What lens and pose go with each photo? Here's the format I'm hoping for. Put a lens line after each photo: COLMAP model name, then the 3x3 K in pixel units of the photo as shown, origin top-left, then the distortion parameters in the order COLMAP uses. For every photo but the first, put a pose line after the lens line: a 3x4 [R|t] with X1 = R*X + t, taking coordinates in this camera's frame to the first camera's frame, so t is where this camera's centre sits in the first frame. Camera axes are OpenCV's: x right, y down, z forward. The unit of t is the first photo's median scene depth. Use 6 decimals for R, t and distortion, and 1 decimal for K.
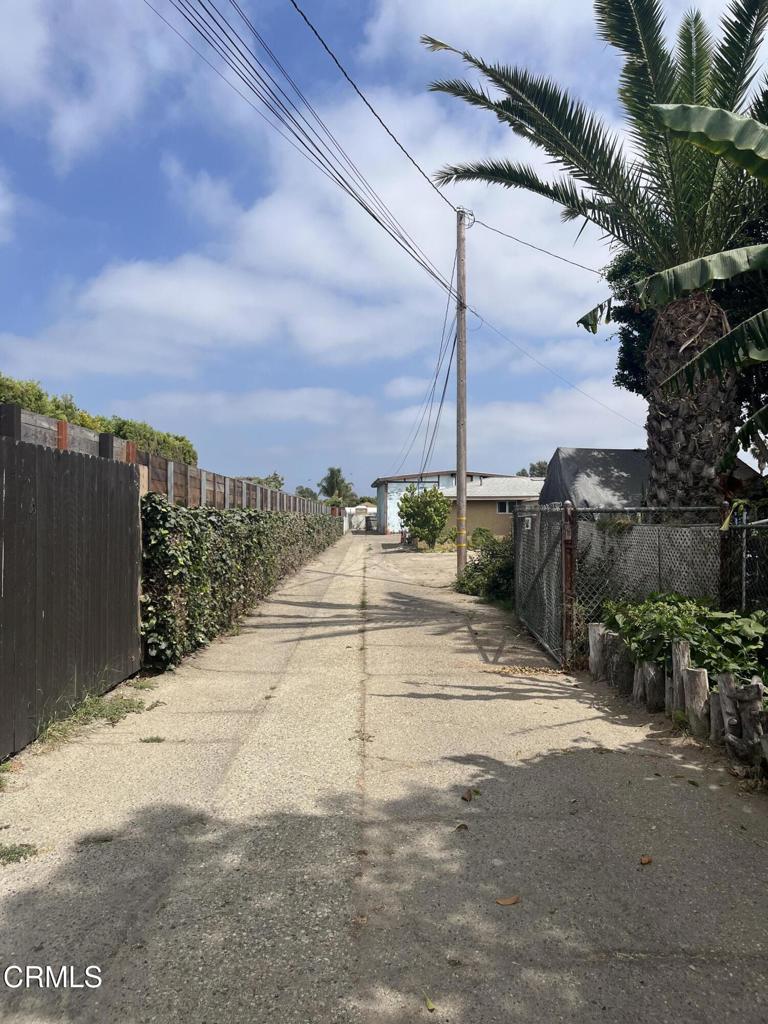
lens RADIAL K [[775.0, 0, 383.2], [0, 775.0, 509.5], [0, 0, 1]] dist [0.044024, -0.004442]
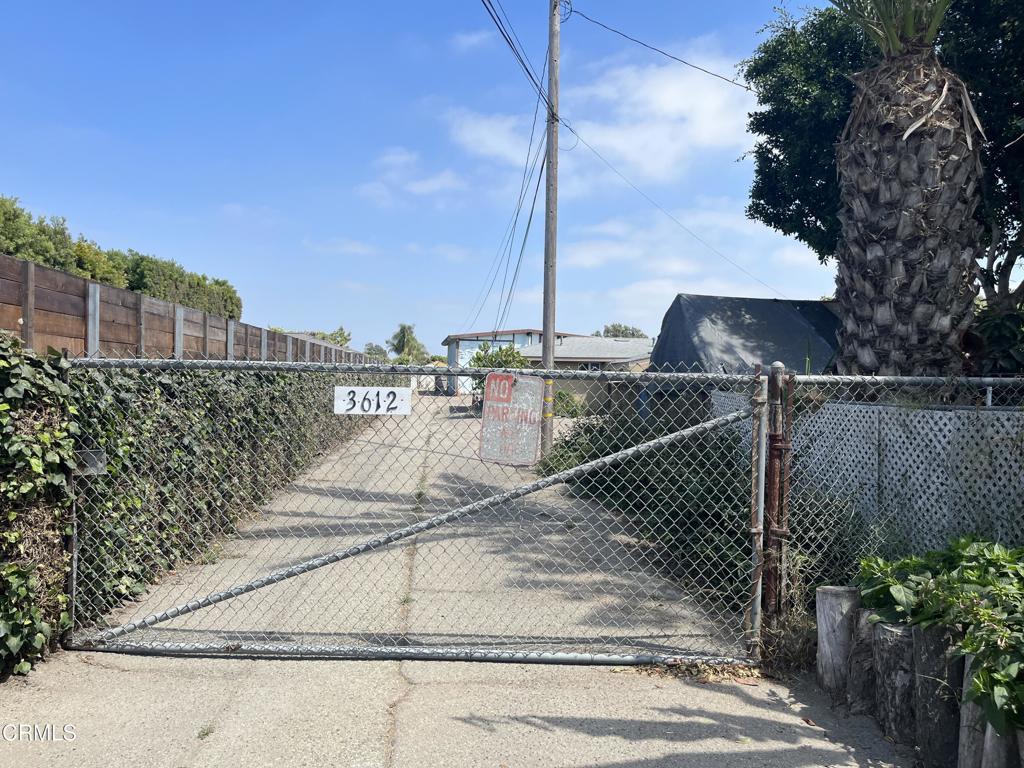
lens RADIAL K [[775.0, 0, 512.1], [0, 775.0, 391.3], [0, 0, 1]] dist [0.044024, -0.004442]
pose [[0.997056, 0.018553, 0.074397, 0.004937], [-0.020641, 0.999411, 0.027399, -0.000927], [-0.073845, -0.028854, 0.996852, 0.252944]]
